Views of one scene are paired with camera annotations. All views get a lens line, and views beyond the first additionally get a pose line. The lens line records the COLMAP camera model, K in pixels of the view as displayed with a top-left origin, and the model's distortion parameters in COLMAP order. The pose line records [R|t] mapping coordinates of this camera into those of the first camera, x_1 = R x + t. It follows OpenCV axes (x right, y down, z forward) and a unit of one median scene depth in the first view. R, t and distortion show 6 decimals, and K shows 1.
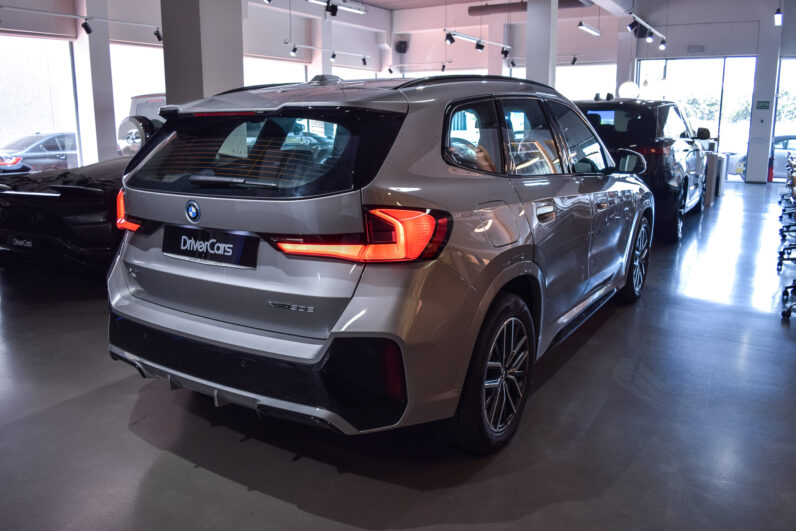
lens RADIAL K [[623.7, 0, 392.2], [0, 623.7, 263.1], [0, 0, 1]] dist [-0.106205, 0.042782]
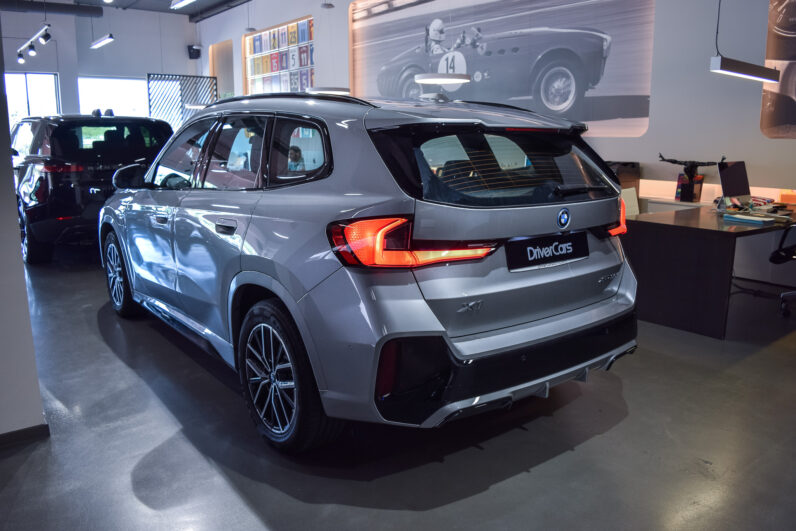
lens RADIAL K [[623.7, 0, 392.2], [0, 623.7, 263.1], [0, 0, 1]] dist [-0.106205, 0.042782]
pose [[0.342895, -0.177195, 0.922510, -1.327727], [0.200480, 0.973226, 0.112419, -0.174034], [-0.917731, 0.146397, 0.369238, 0.803307]]
